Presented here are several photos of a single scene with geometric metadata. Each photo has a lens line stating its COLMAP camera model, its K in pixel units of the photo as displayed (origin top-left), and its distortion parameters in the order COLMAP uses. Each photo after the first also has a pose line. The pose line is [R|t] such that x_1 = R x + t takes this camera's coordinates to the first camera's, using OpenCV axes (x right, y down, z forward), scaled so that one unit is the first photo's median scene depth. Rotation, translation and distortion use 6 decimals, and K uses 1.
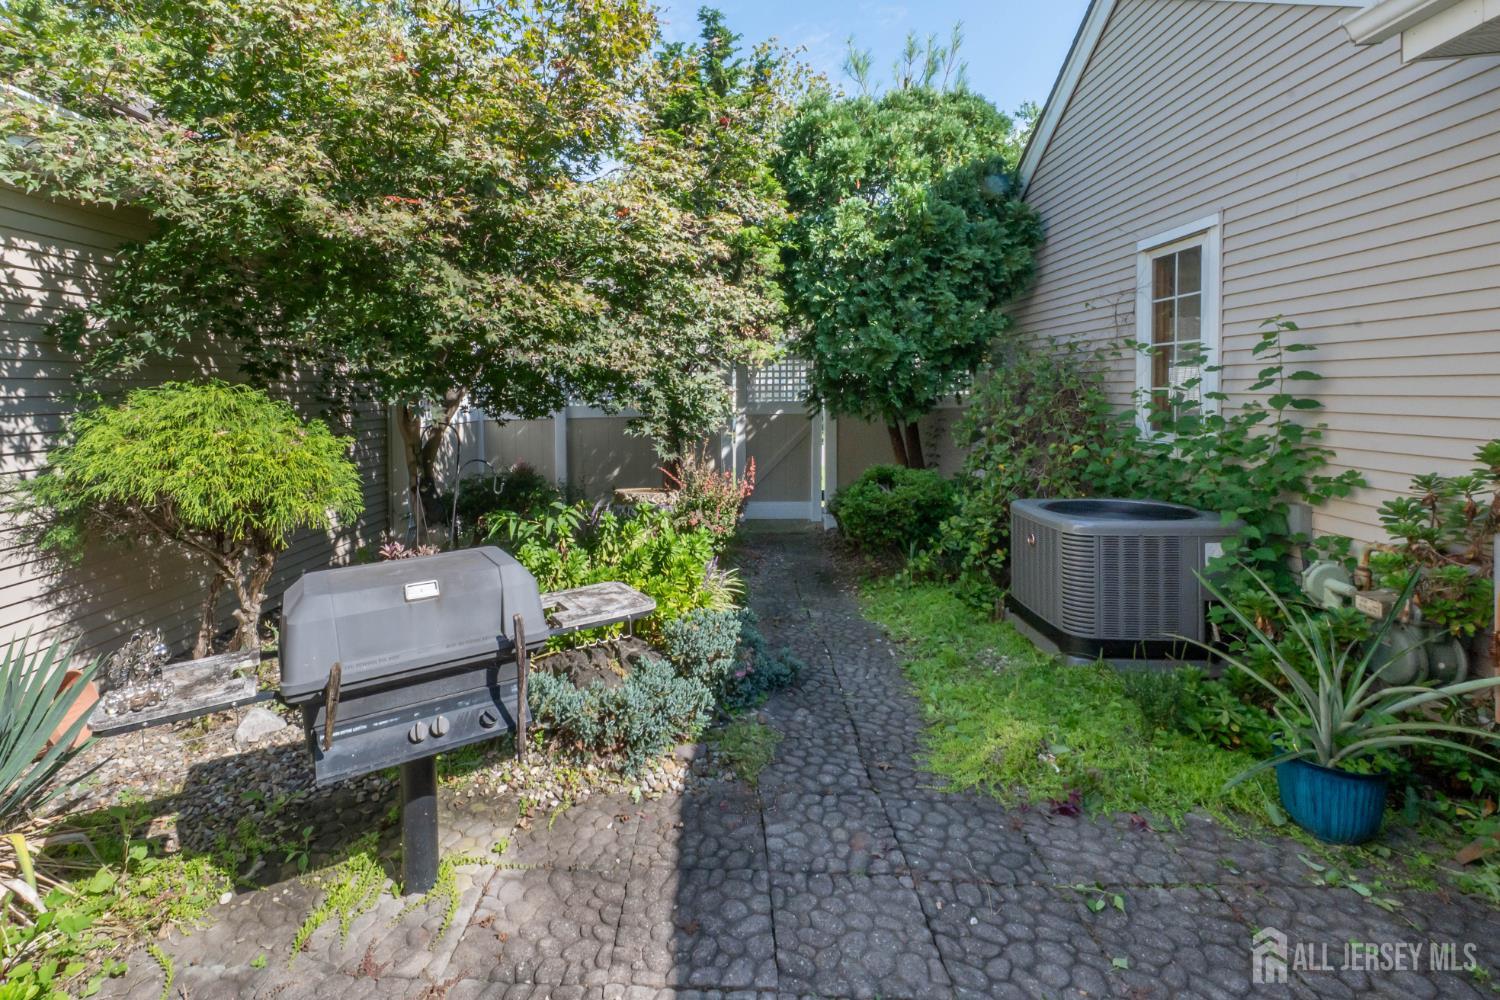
lens RADIAL K [[663.9, 0, 740.4], [0, 663.9, 499.6], [0, 0, 1]] dist [0.000147, -0.000876]
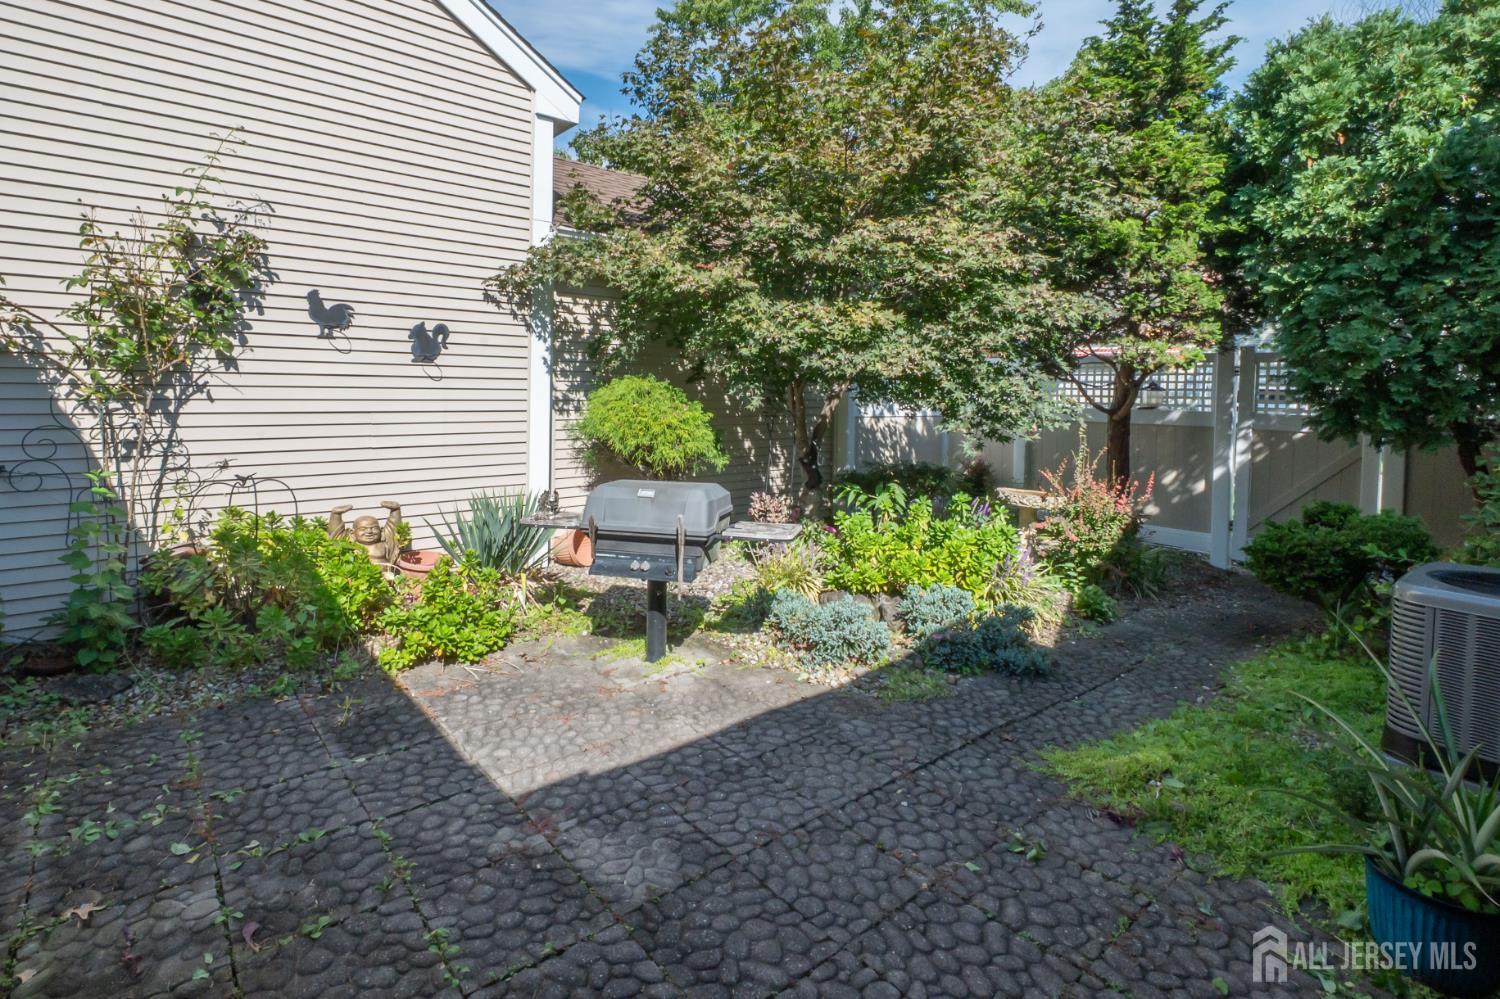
lens RADIAL K [[642.4, 0, 751.1], [0, 642.4, 568.7], [0, 0, 1]] dist [-0.001998, -0.000699]
pose [[0.742864, 0.215288, -0.633880, 0.595439], [-0.143786, 0.976091, 0.163008, 0.004405], [0.653818, -0.029950, 0.756059, -0.117860]]
